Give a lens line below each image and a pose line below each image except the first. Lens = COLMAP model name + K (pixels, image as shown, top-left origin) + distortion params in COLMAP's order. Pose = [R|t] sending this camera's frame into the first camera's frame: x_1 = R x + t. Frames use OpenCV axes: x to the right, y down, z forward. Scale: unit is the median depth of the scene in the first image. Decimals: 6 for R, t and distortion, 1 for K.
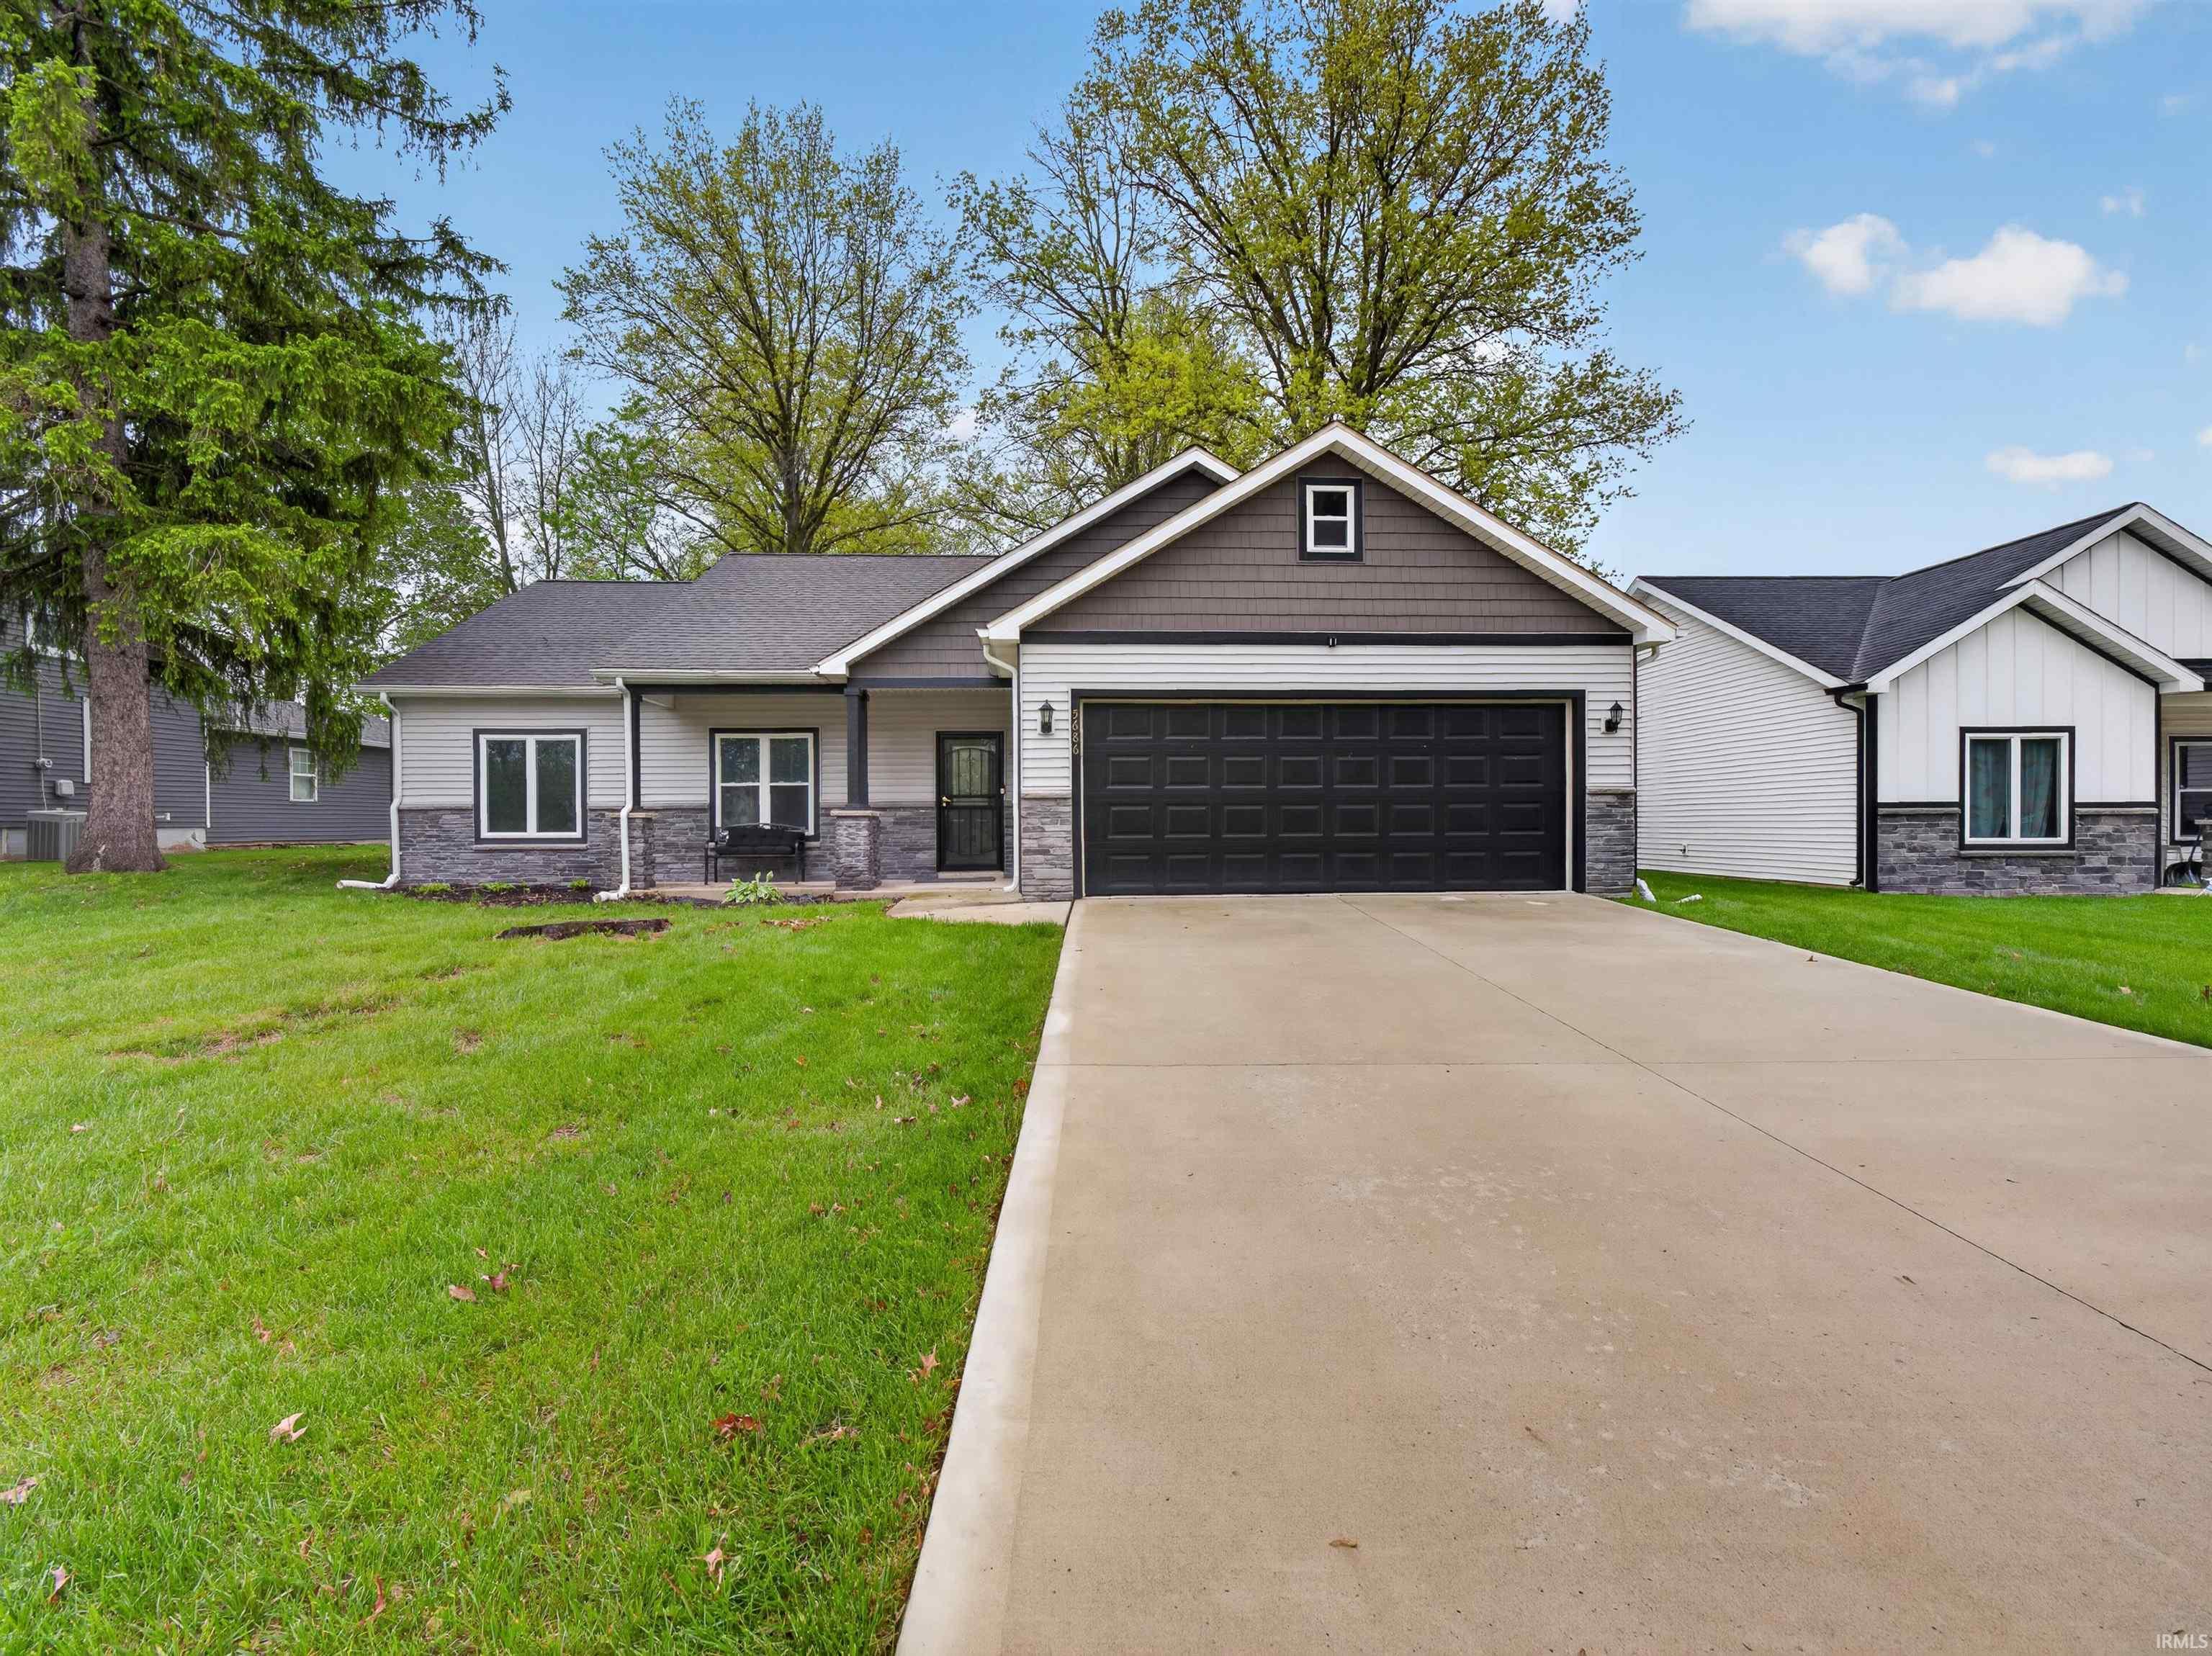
lens RADIAL K [[1048.7, 0, 1095.0], [0, 1048.7, 841.5], [0, 0, 1]] dist [-0.002139, 0.000035]
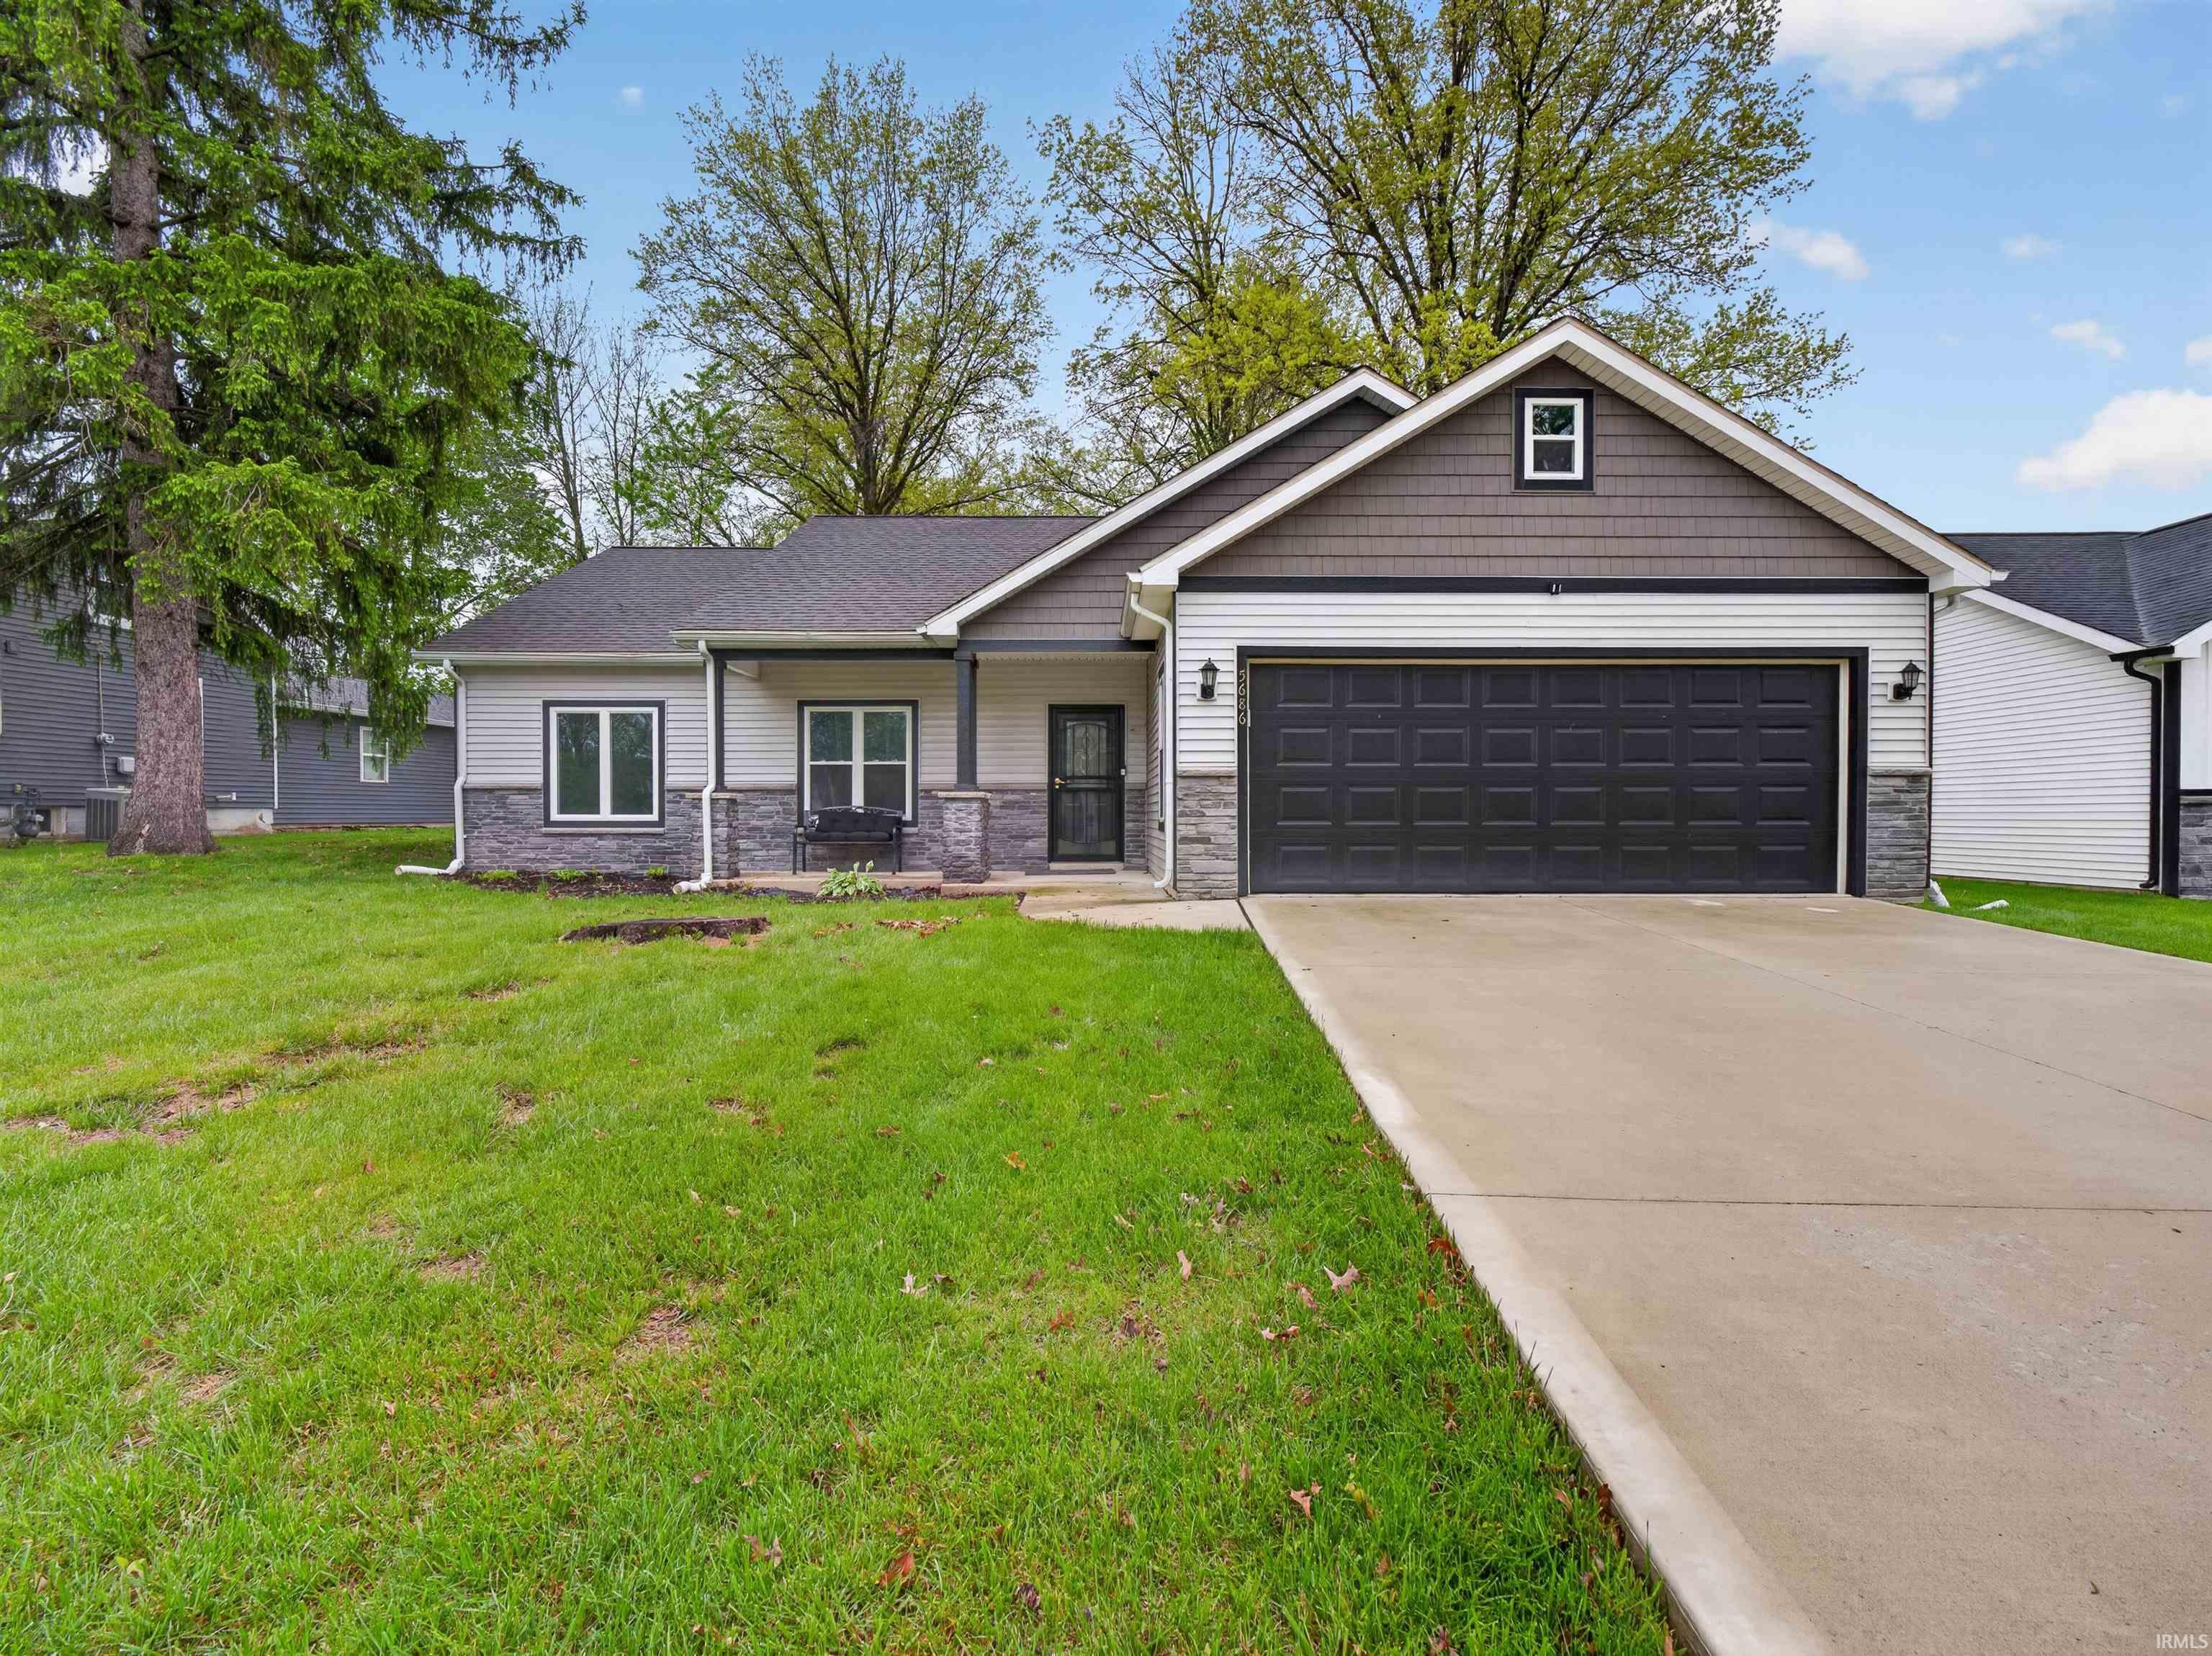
lens RADIAL K [[1059.4, 0, 1107.8], [0, 1059.4, 837.4], [0, 0, 1]] dist [0.000054, -0.001152]
pose [[0.998759, 0.008218, -0.049129, -0.055679], [-0.007926, 0.999950, 0.006133, 0.001892], [0.049177, -0.005736, 0.998774, 0.101778]]
